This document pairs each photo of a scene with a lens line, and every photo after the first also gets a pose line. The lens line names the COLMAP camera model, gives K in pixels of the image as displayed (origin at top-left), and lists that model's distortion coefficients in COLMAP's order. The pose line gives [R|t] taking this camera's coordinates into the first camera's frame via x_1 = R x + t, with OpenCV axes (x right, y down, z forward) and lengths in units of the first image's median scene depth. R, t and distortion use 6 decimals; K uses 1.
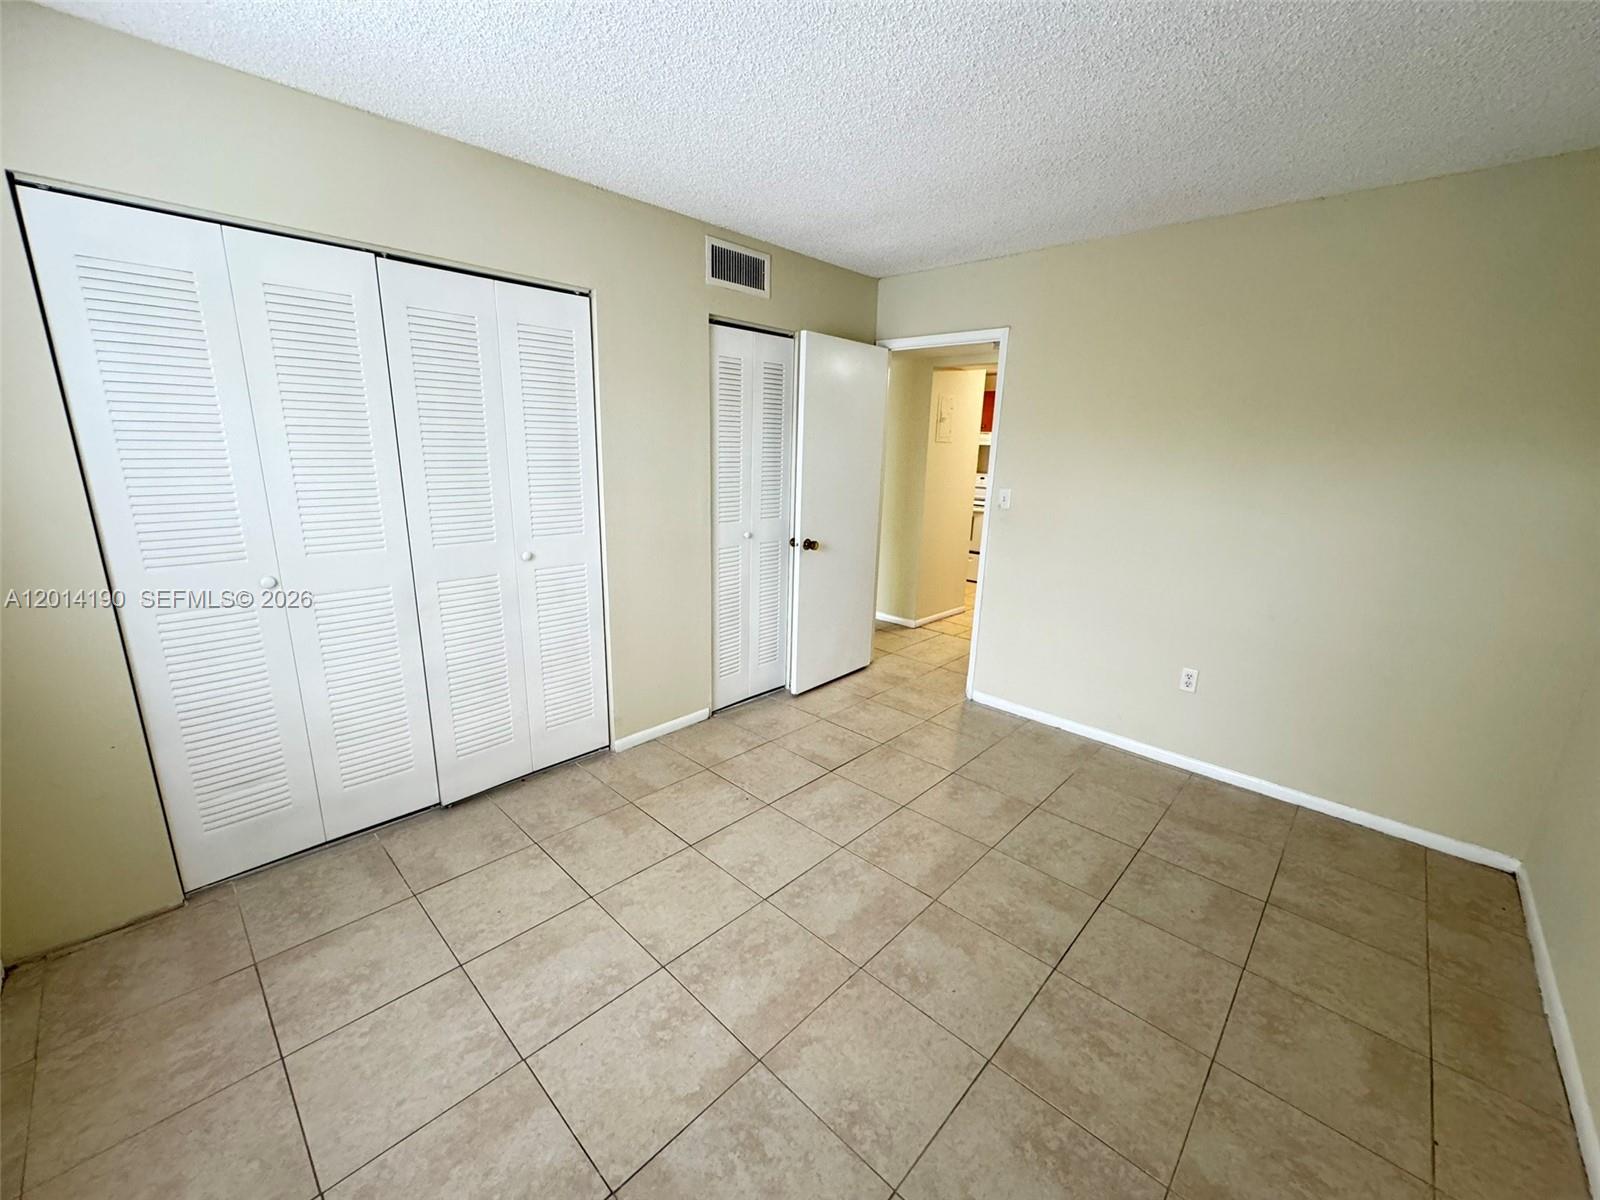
lens RADIAL K [[638.7, 0, 799.5], [0, 638.7, 596.1], [0, 0, 1]] dist [-0.002045, -0.000476]
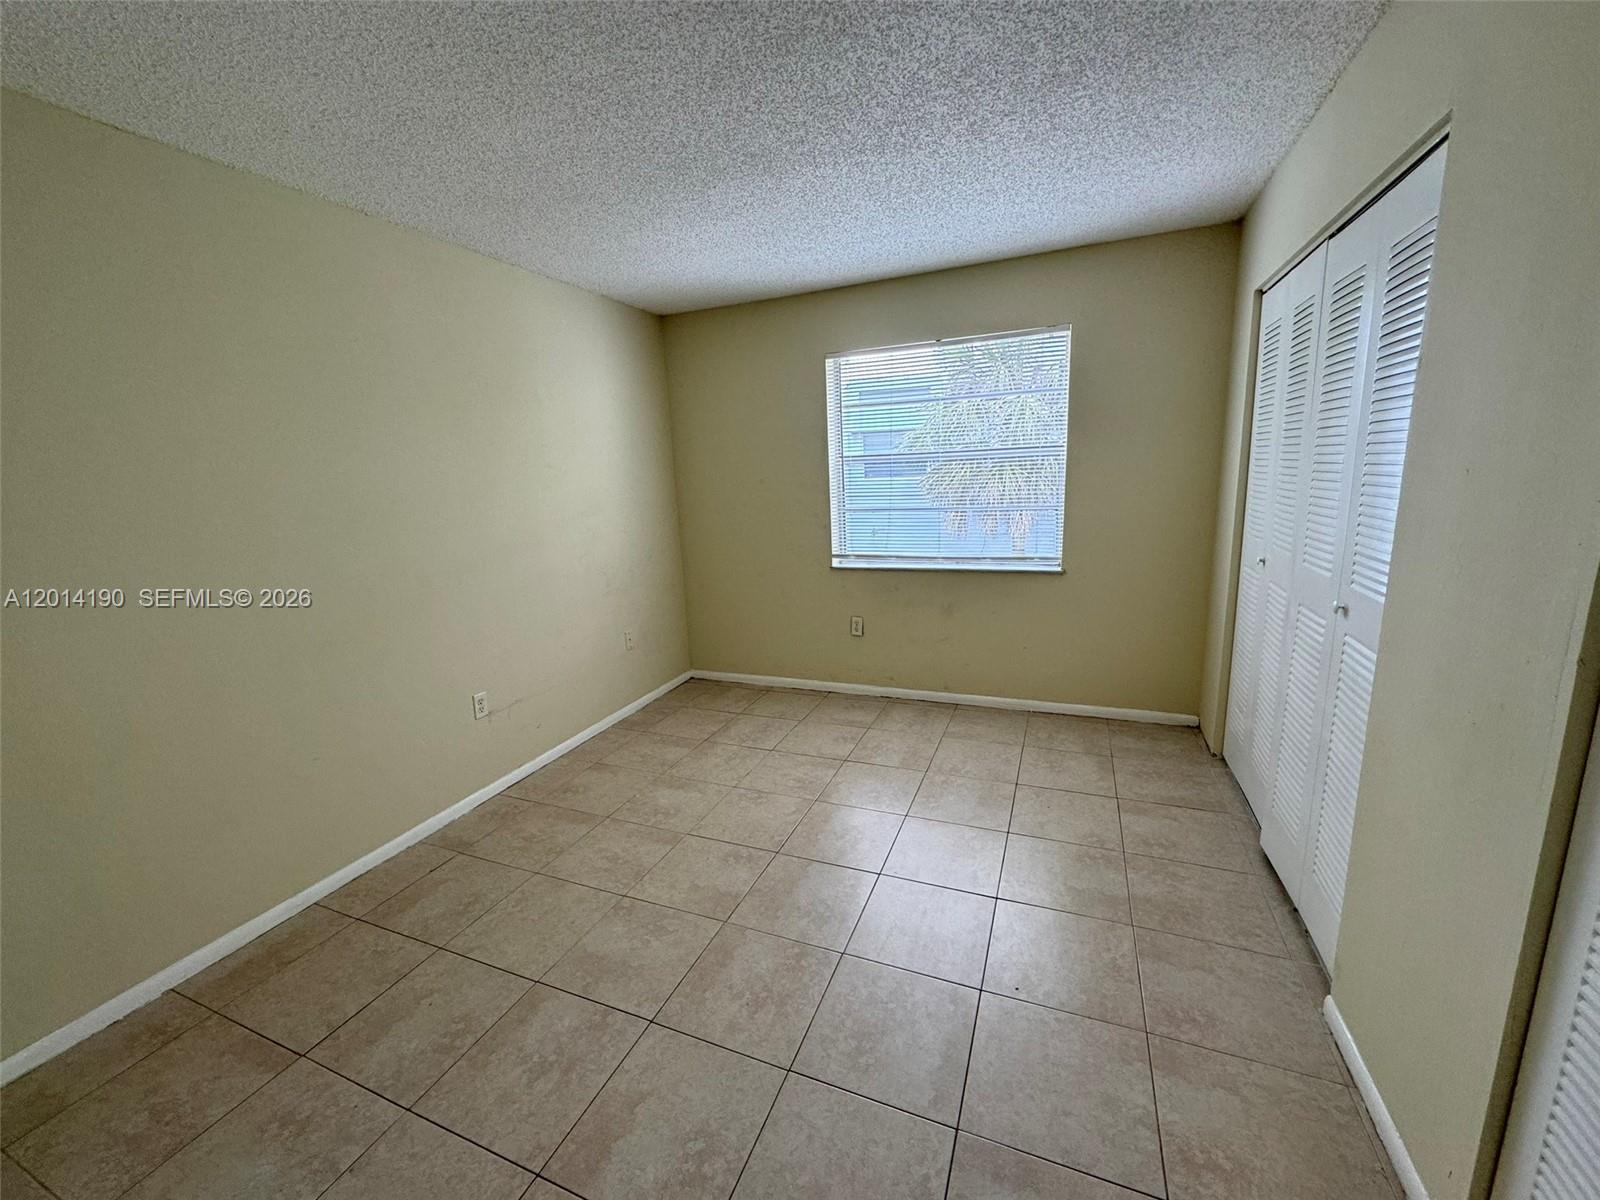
lens RADIAL K [[638.7, 0, 799.5], [0, 638.7, 596.1], [0, 0, 1]] dist [-0.002045, -0.000476]
pose [[-0.936398, 0.084608, -0.340589, 0.458812], [-0.061664, 0.915735, 0.397022, -0.427890], [0.345480, 0.392773, -0.852275, 1.936744]]
